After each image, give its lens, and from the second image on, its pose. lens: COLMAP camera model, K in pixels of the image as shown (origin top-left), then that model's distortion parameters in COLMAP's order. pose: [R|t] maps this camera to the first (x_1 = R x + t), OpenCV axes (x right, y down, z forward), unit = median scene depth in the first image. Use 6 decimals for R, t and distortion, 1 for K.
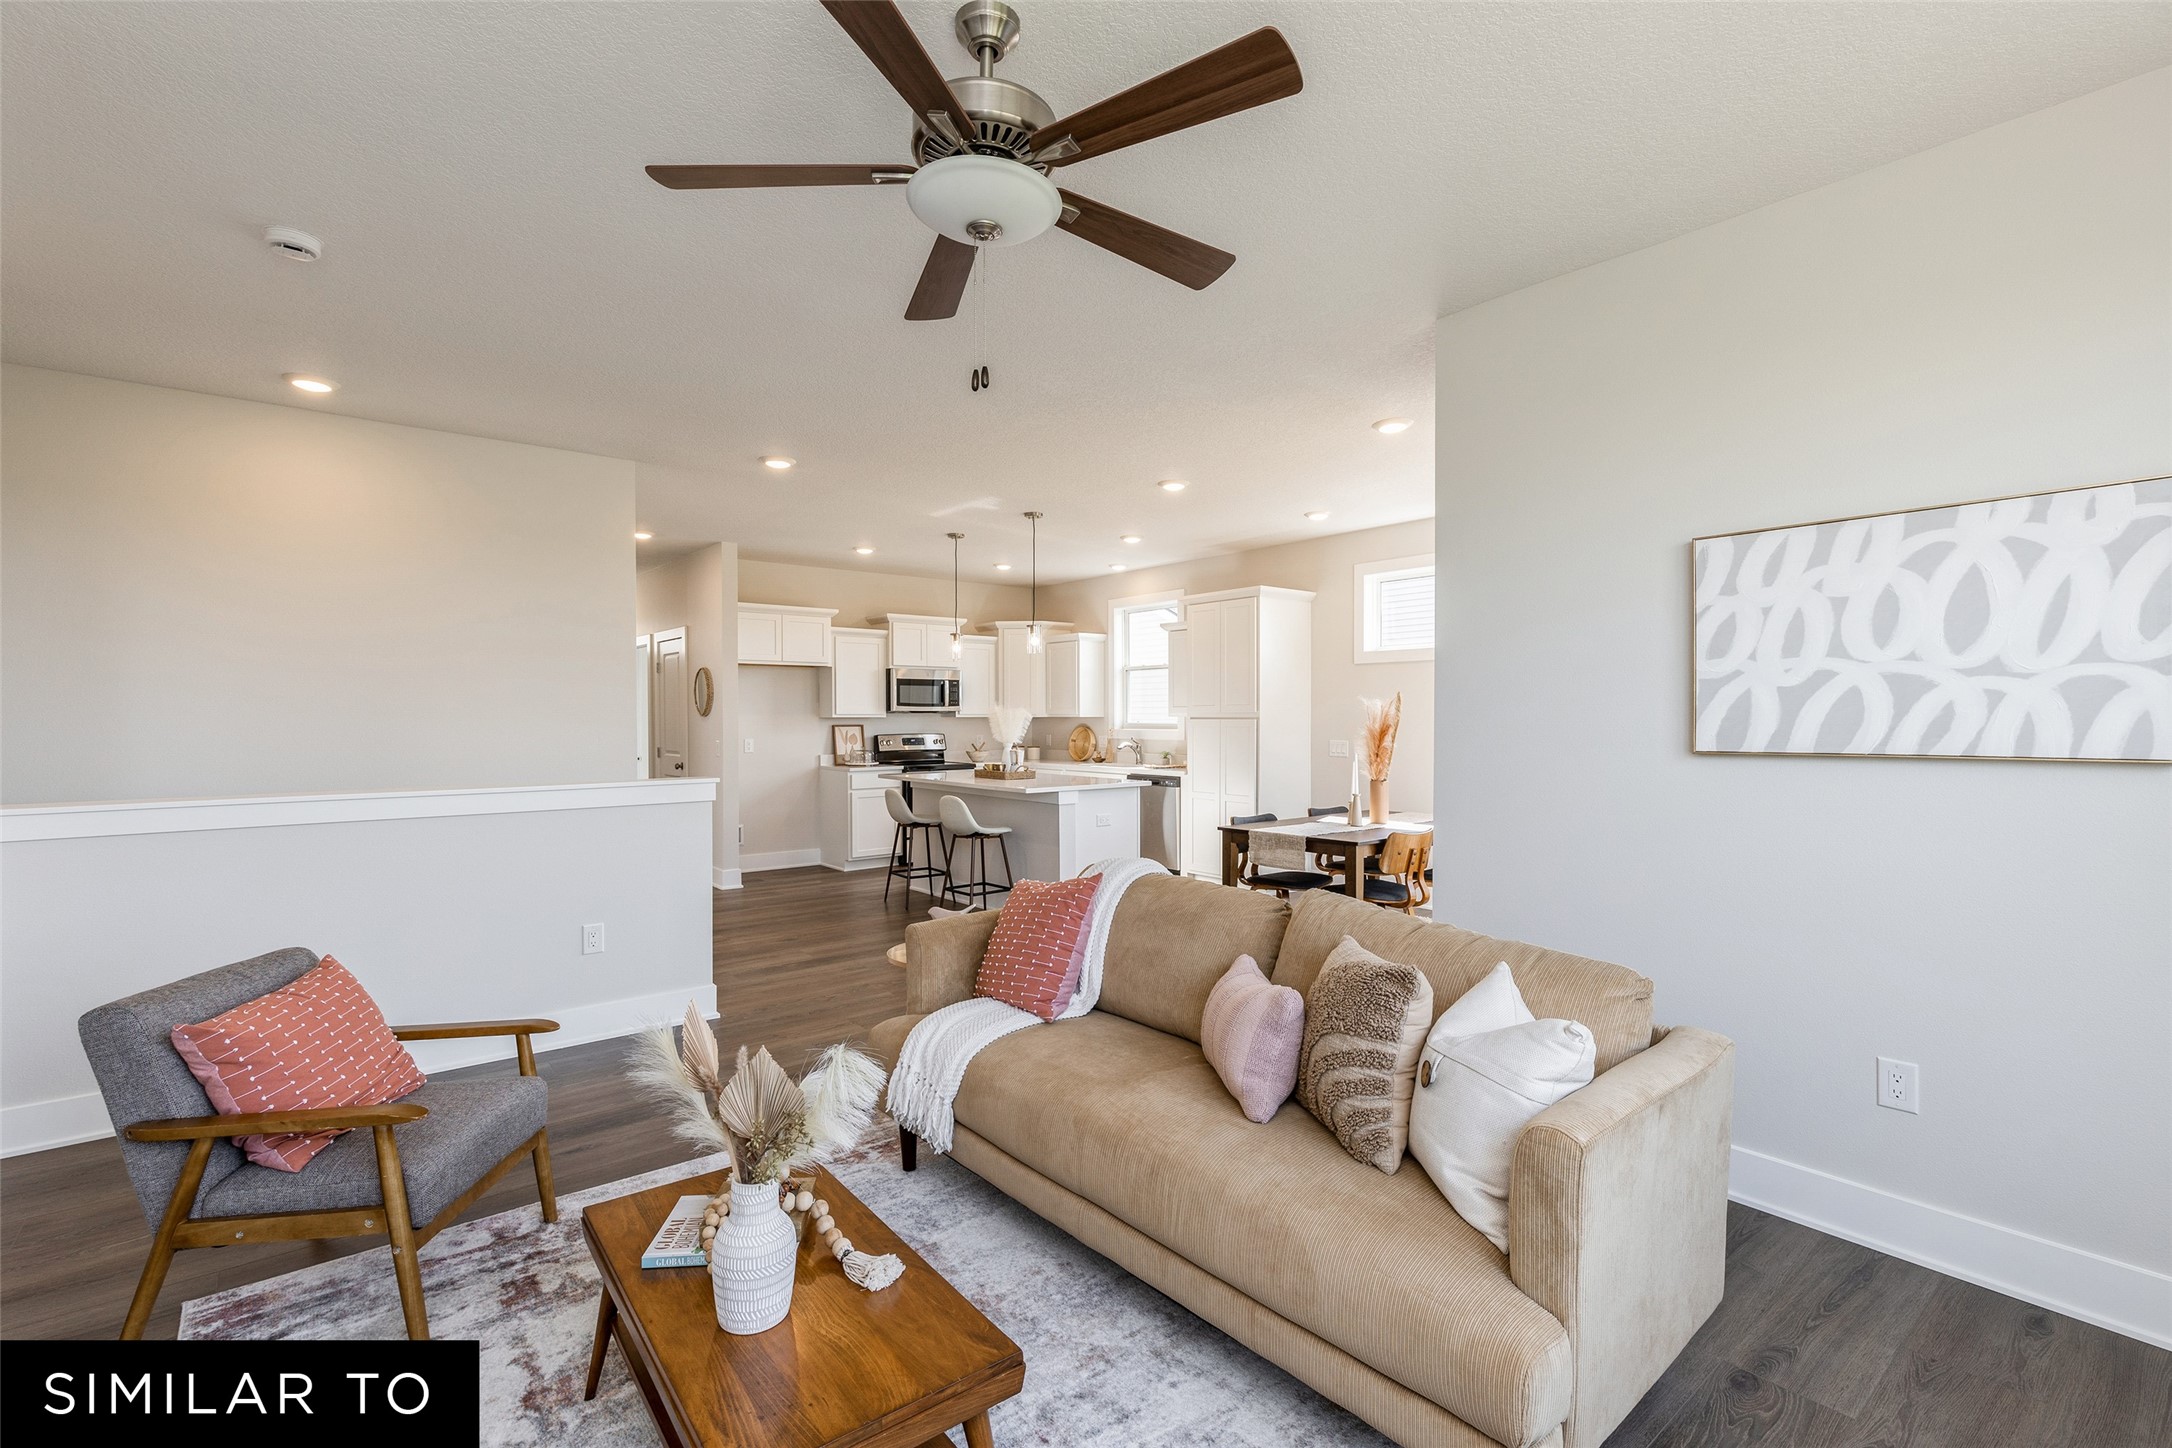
lens RADIAL K [[963.6, 0, 1086.1], [0, 963.6, 719.9], [0, 0, 1]] dist [-0.003516, -0.000024]
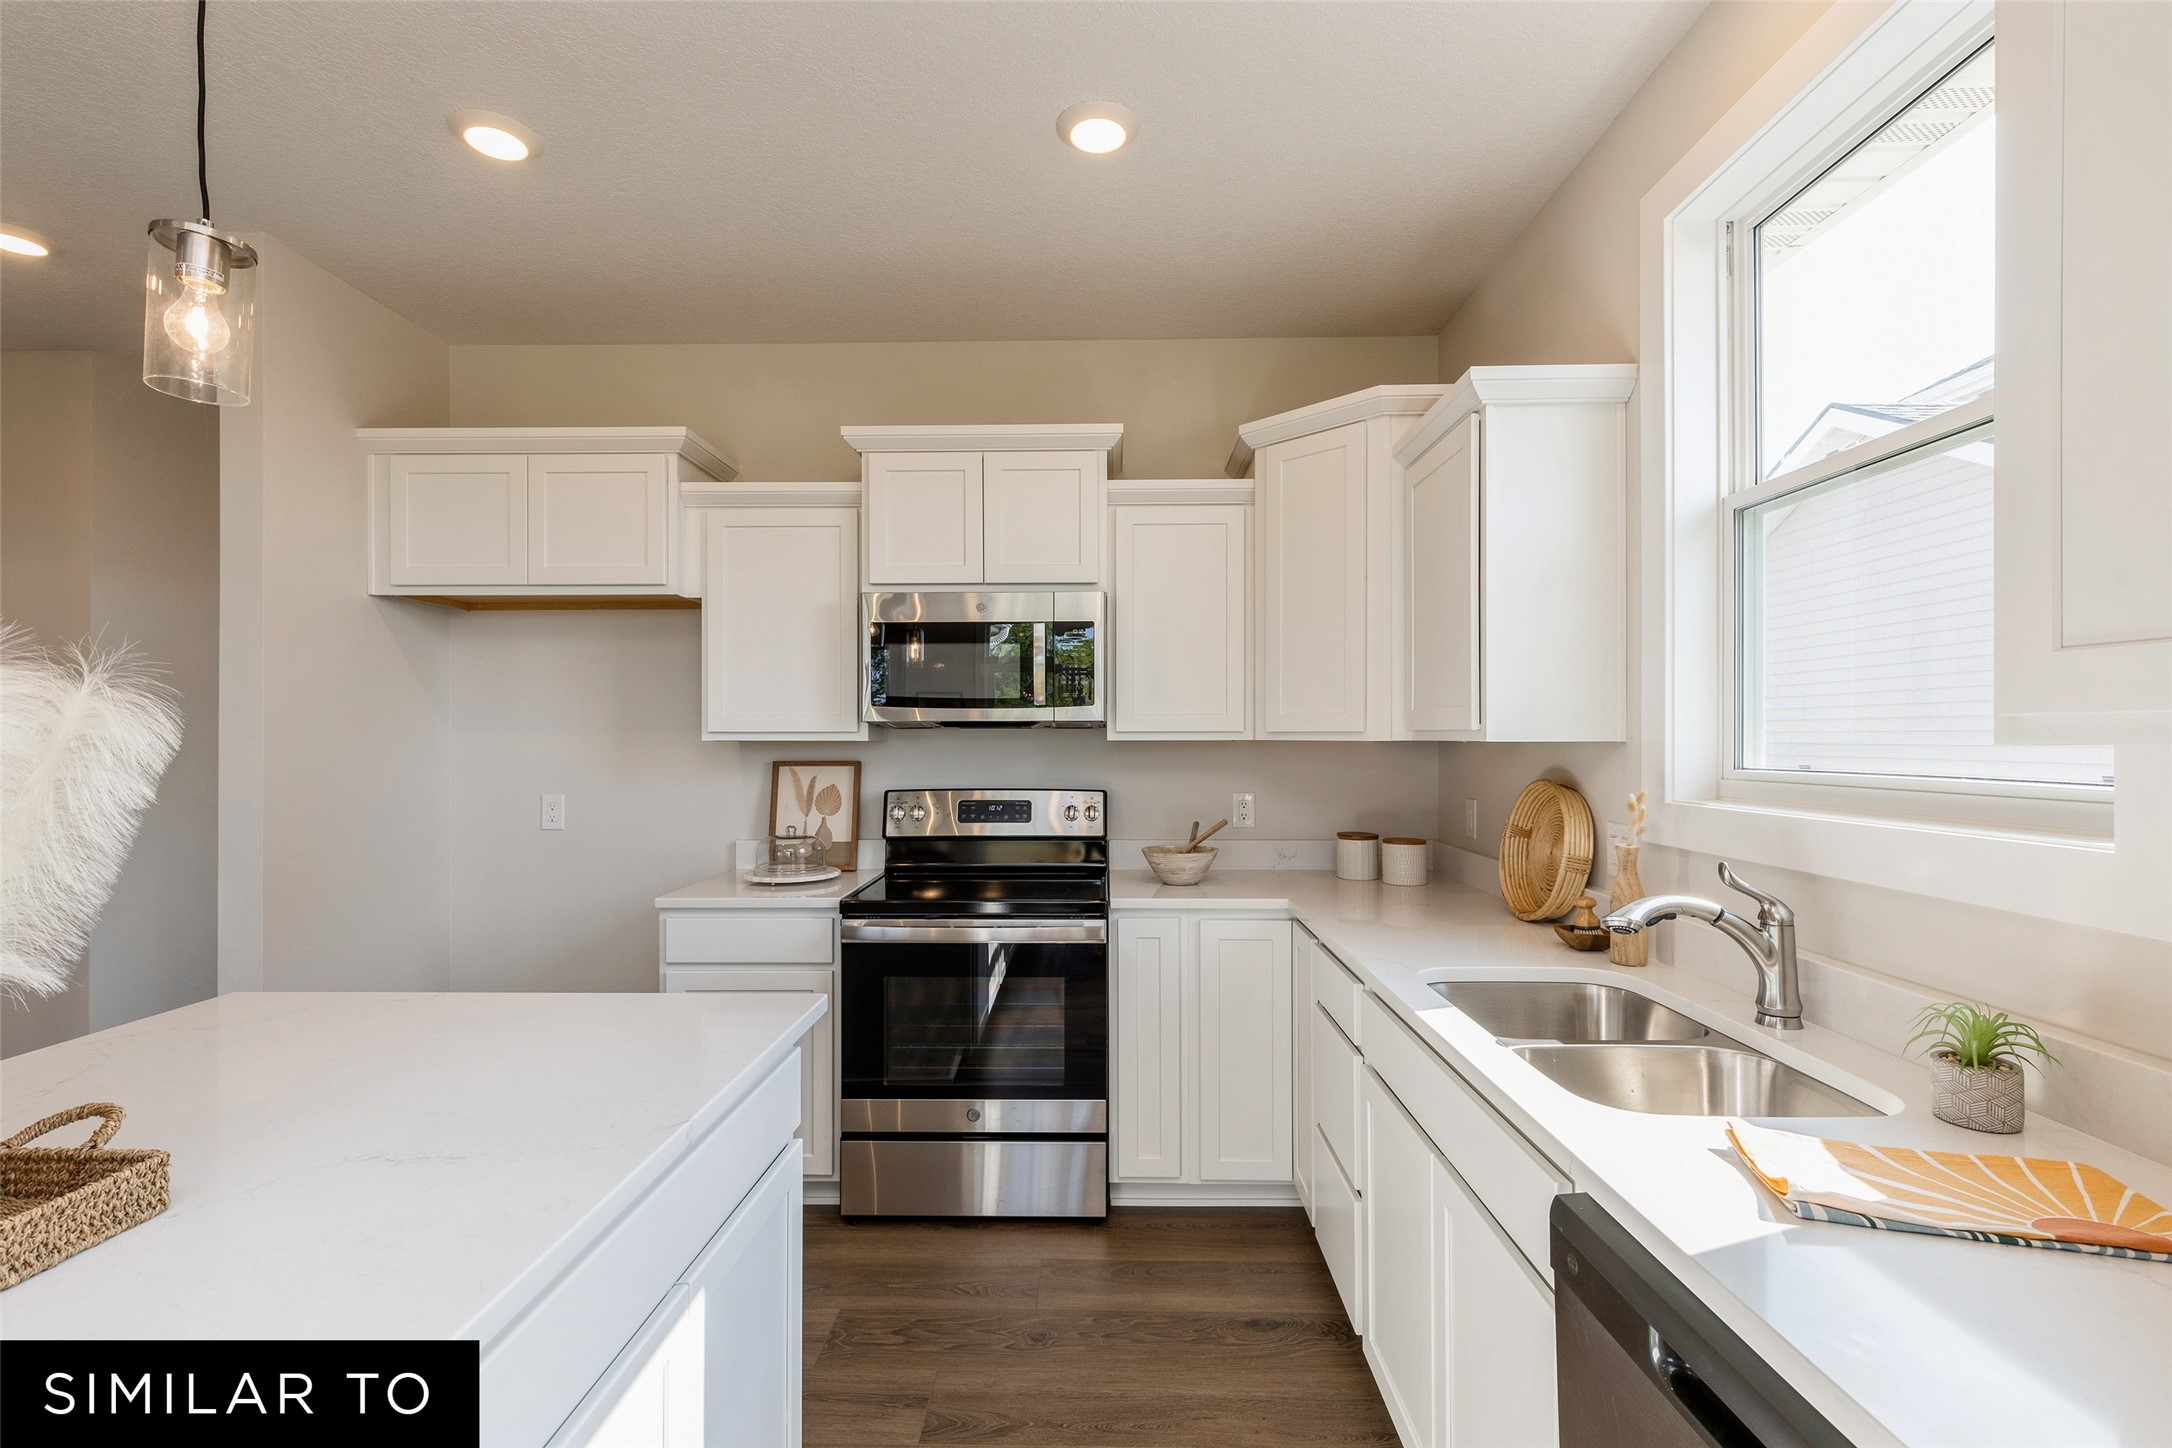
lens RADIAL K [[963.6, 0, 1092.0], [0, 963.6, 734.5], [0, 0, 1]] dist [-0.003516, -0.000024]
pose [[0.748208, -0.001822, -0.663462, 0.075359], [0.000057, 0.999996, -0.002682, -0.003948], [0.663465, 0.001969, 0.748205, 0.779212]]
